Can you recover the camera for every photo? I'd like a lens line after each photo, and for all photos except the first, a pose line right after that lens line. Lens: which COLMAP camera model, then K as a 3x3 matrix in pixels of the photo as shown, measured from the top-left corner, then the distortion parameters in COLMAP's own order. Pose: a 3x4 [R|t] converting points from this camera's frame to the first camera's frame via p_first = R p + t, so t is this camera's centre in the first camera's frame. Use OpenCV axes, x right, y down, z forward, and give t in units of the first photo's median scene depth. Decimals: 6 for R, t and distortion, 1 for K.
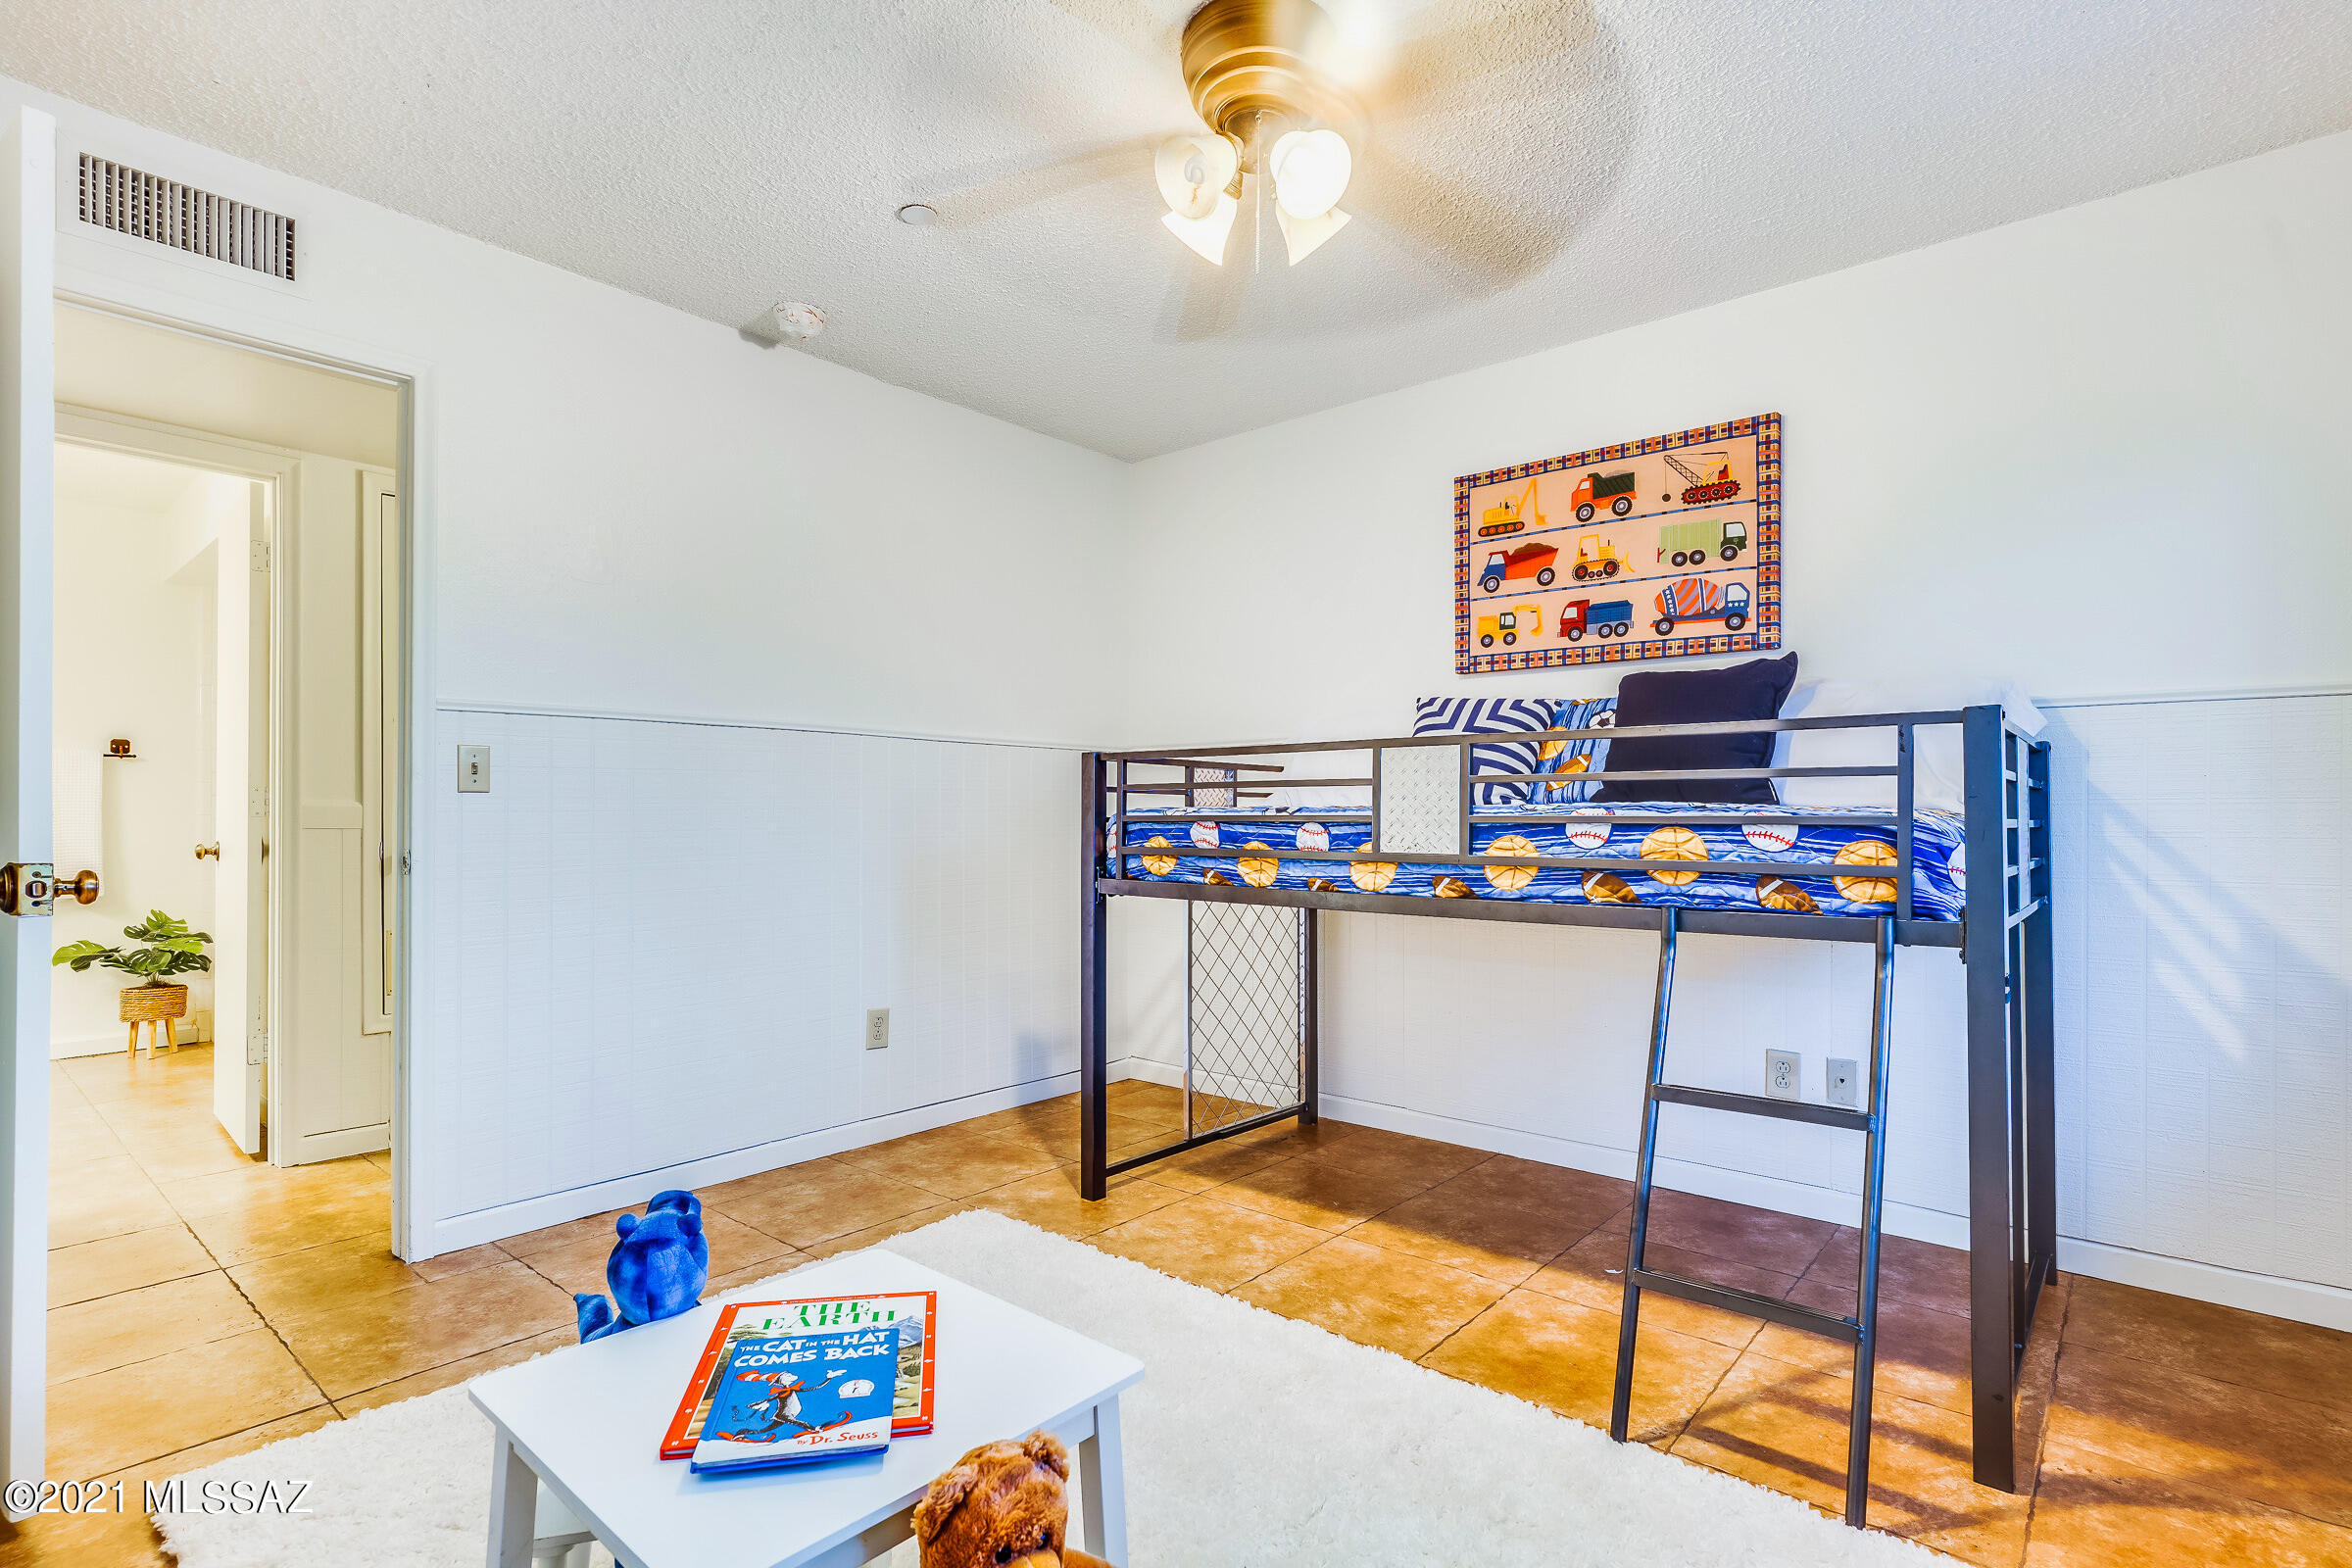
lens RADIAL K [[1148.2, 0, 1176.0], [0, 1148.2, 784.0], [0, 0, 1]] dist [-0.003539, 0.000155]
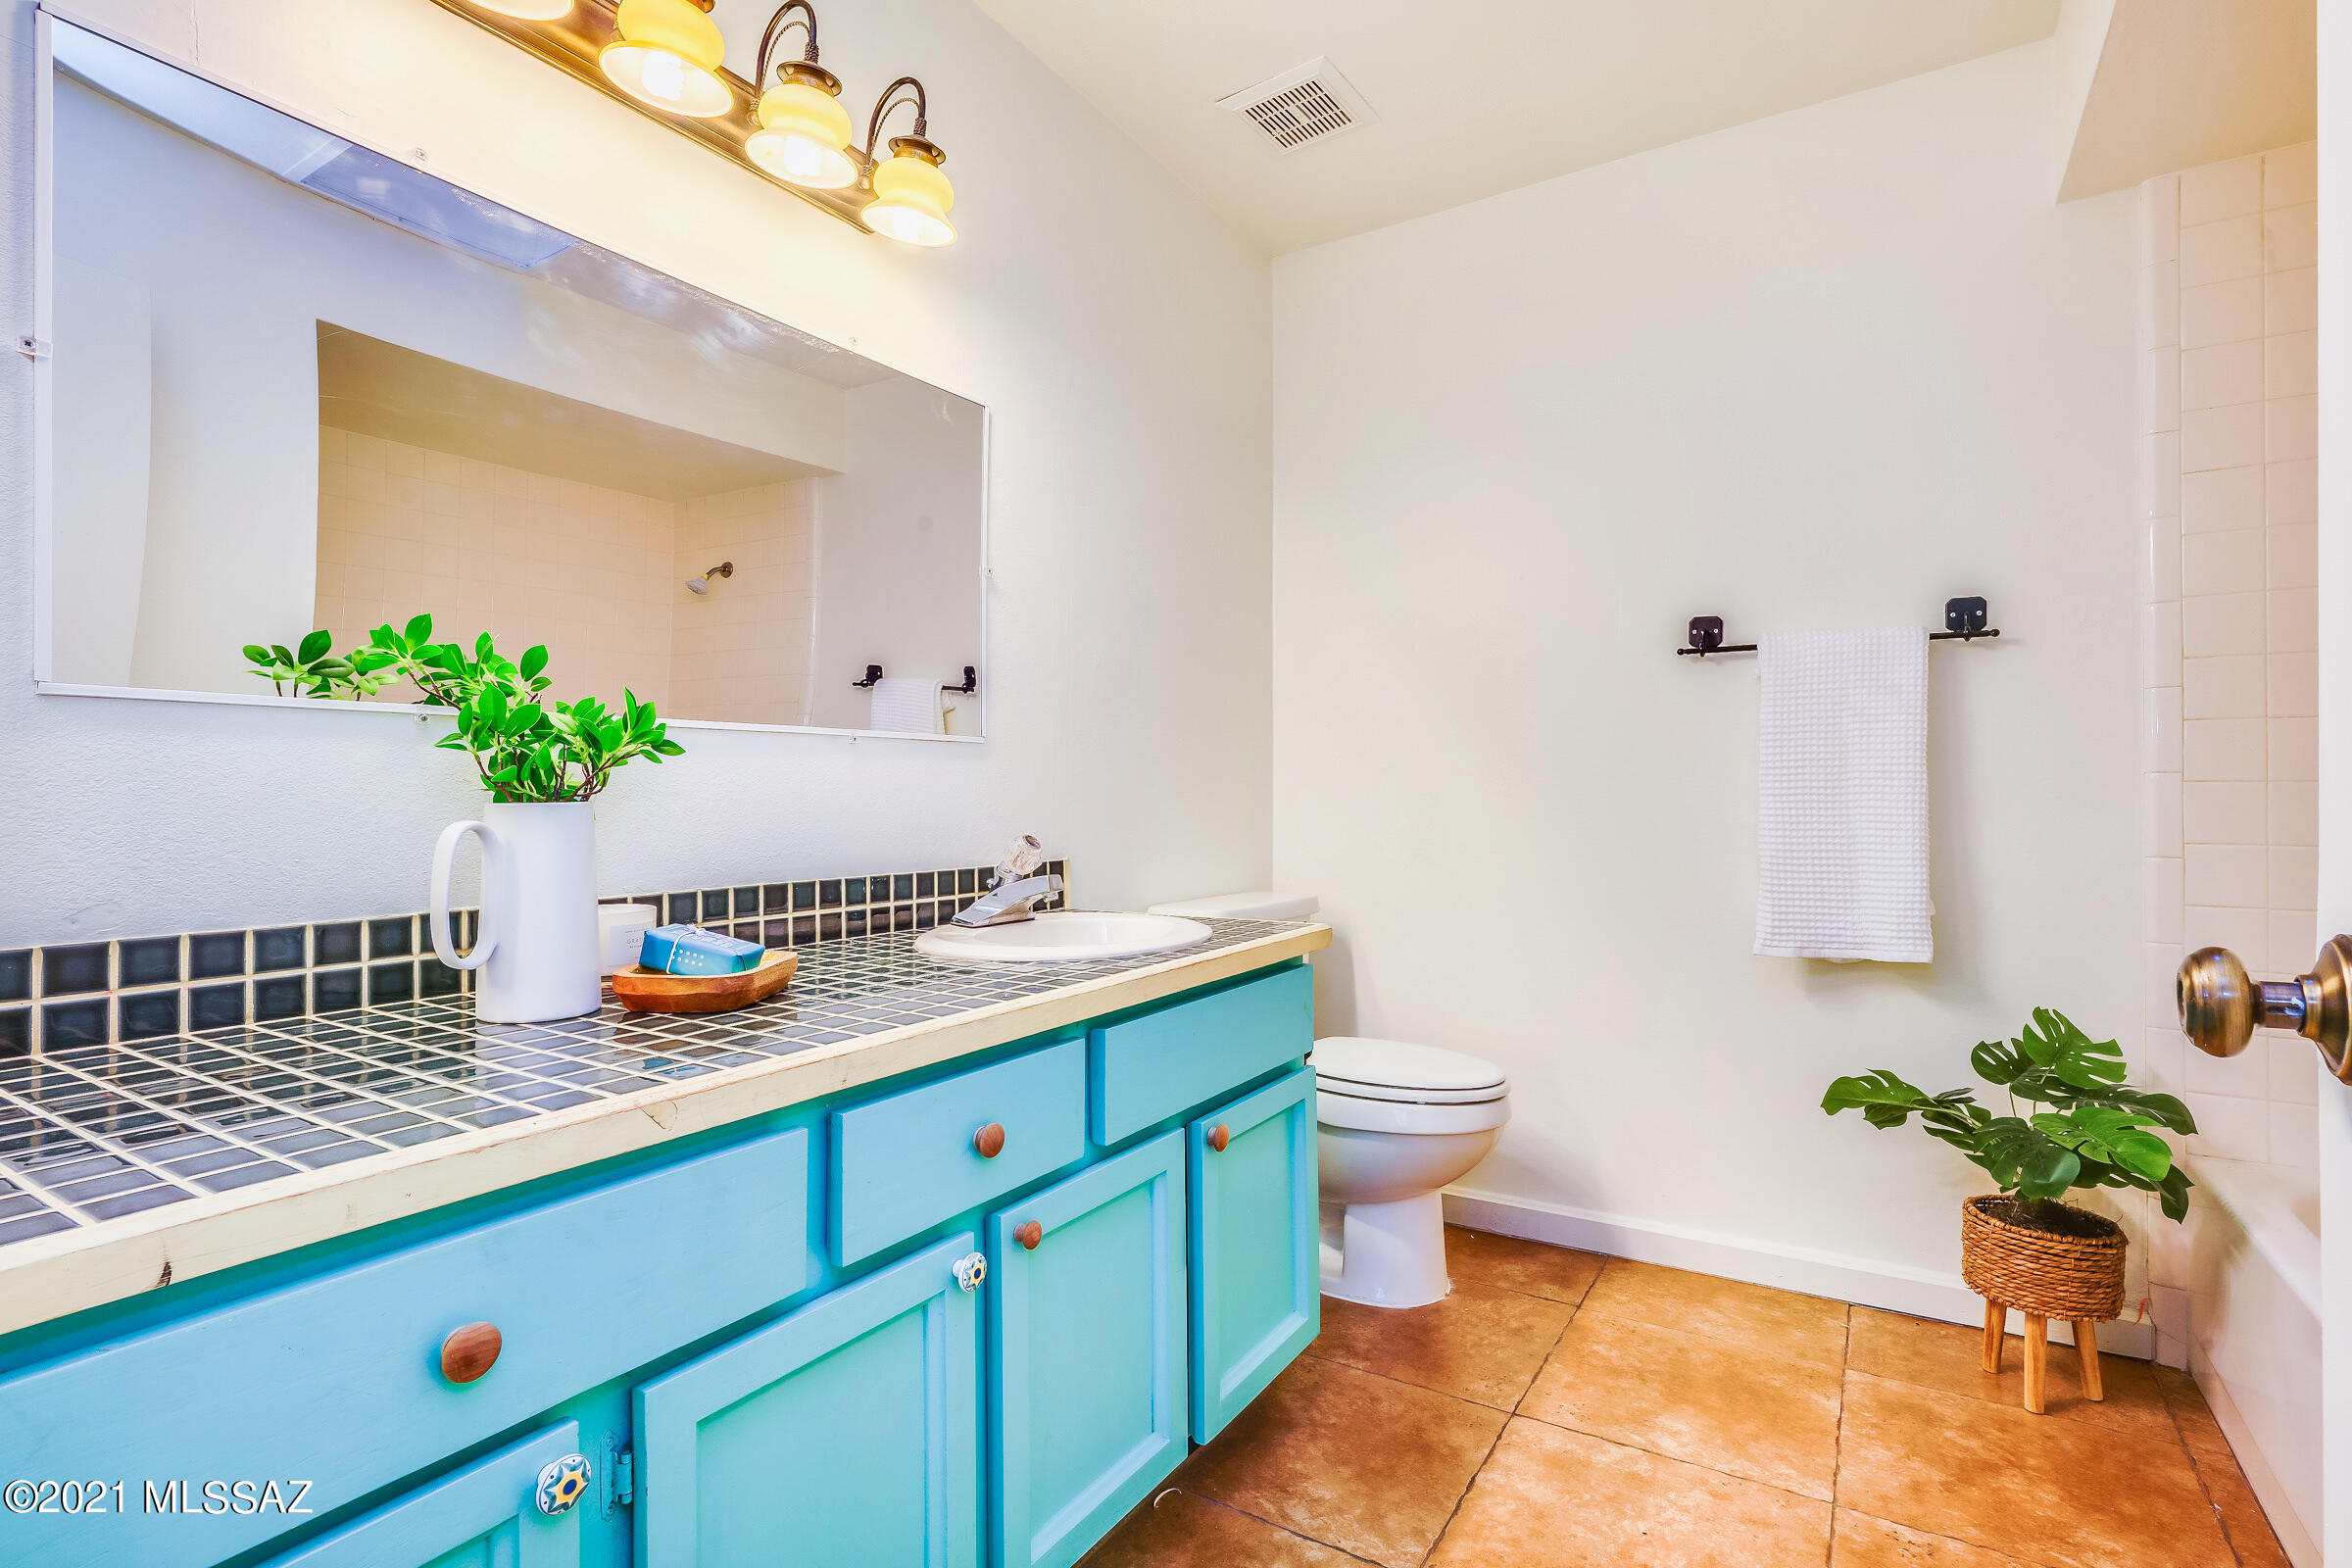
lens RADIAL K [[1148.2, 0, 1176.0], [0, 1148.2, 784.0], [0, 0, 1]] dist [-0.003539, 0.000155]
pose [[0.169920, -0.000908, -0.985457, -0.558996], [0.017044, 0.999853, 0.002018, 0.025990], [0.985311, -0.017139, 0.169910, 0.646029]]
